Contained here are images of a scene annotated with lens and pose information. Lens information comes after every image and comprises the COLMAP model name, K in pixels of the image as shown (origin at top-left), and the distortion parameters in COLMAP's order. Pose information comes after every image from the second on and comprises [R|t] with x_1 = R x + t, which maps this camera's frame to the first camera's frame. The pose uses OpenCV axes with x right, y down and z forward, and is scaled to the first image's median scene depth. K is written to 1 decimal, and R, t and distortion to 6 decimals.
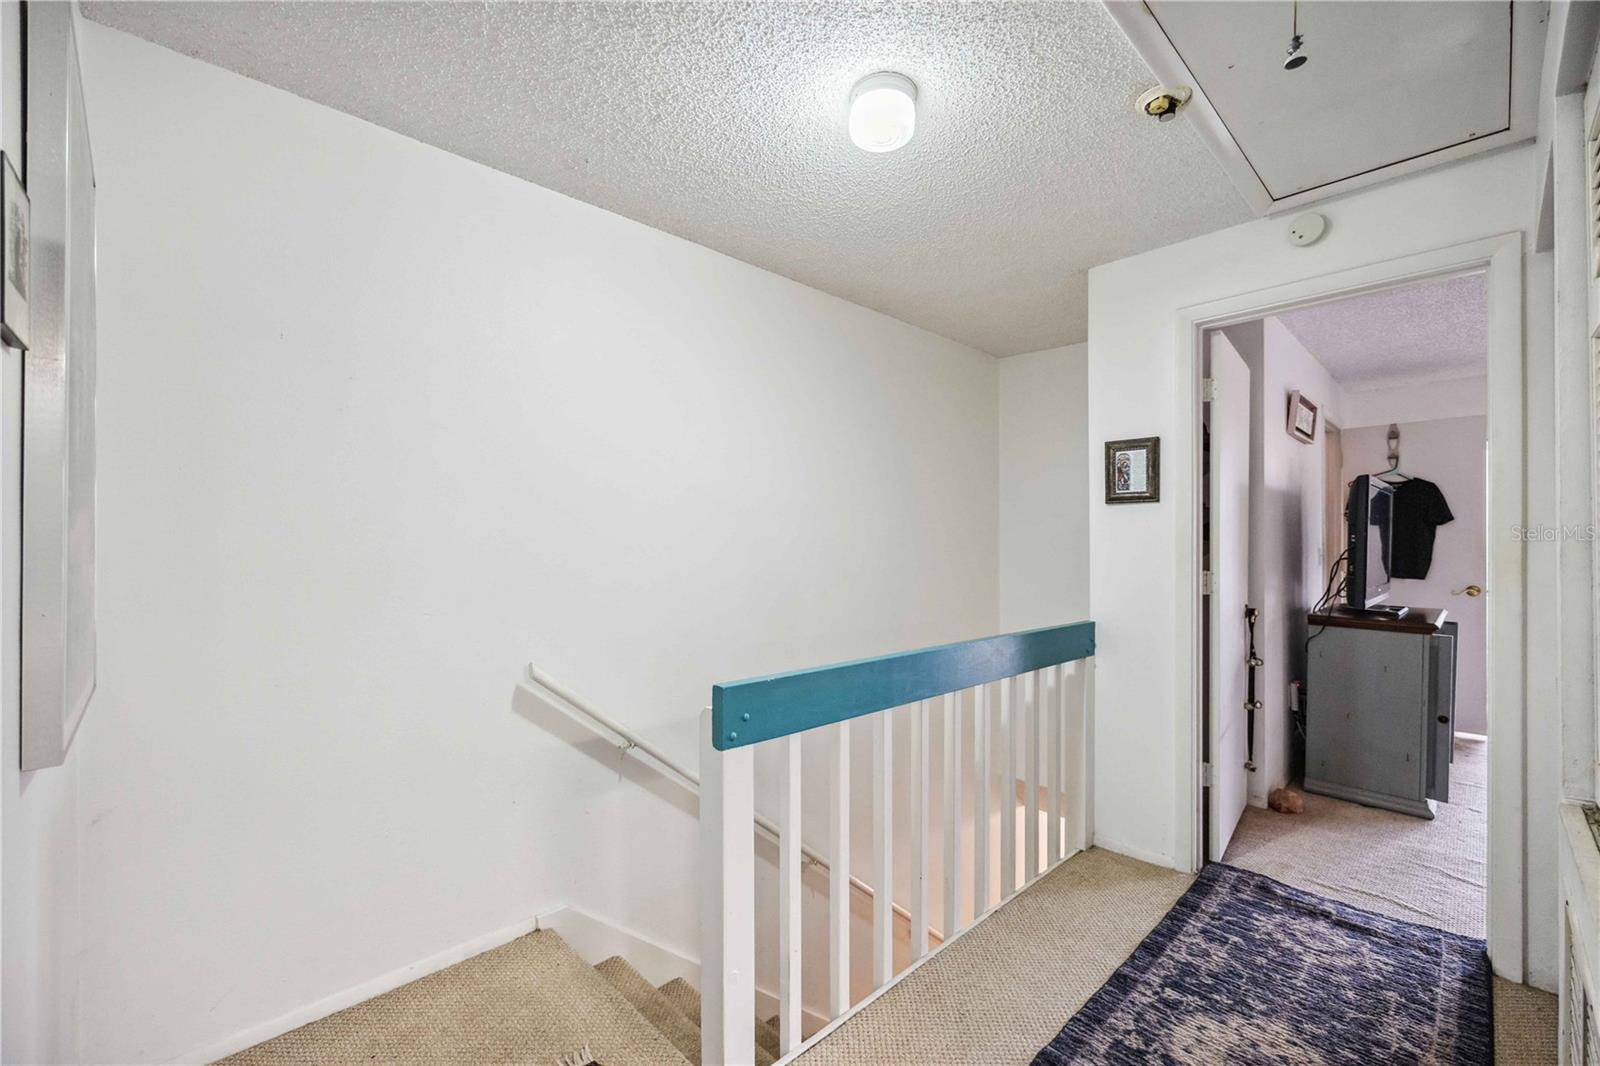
lens RADIAL K [[652.3, 0, 798.9], [0, 652.3, 544.5], [0, 0, 1]] dist [-0.000248, -0.000066]
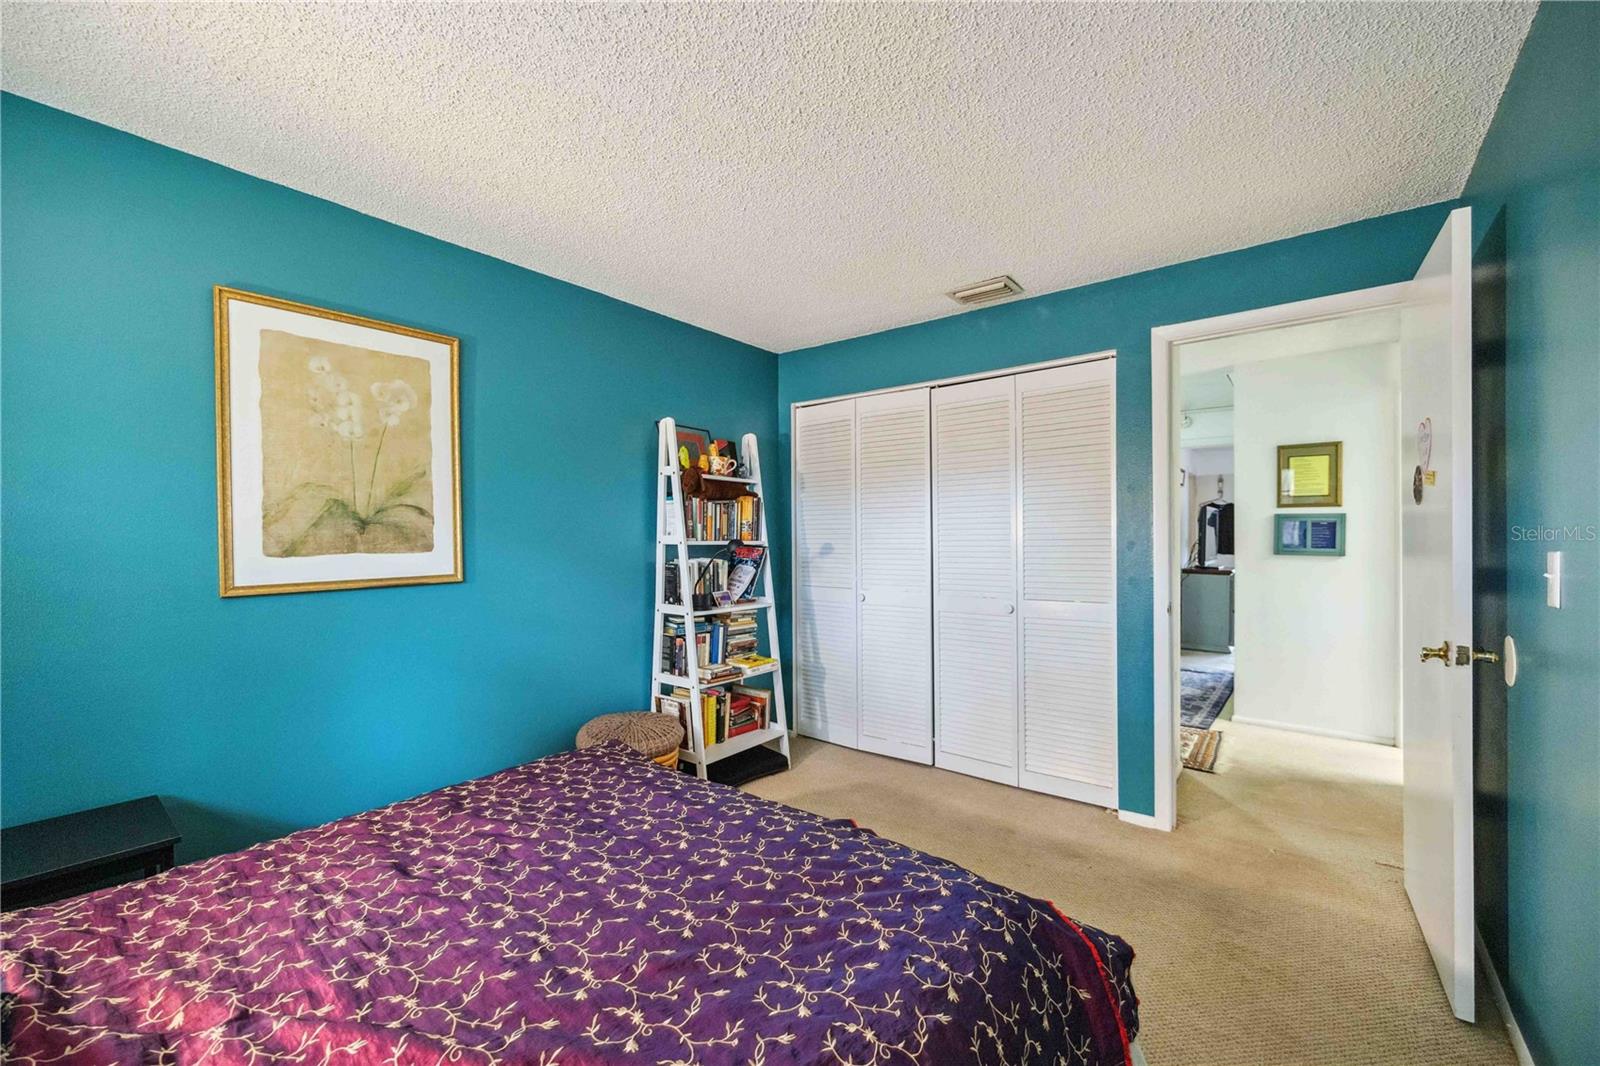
lens RADIAL K [[652.3, 0, 799.9], [0, 652.3, 537.9], [0, 0, 1]] dist [-0.000248, -0.000066]
pose [[0.989102, 0.000452, 0.147234, -0.767117], [-0.001552, 0.999972, 0.007355, -0.011698], [-0.147227, -0.007504, 0.989074, -0.924120]]
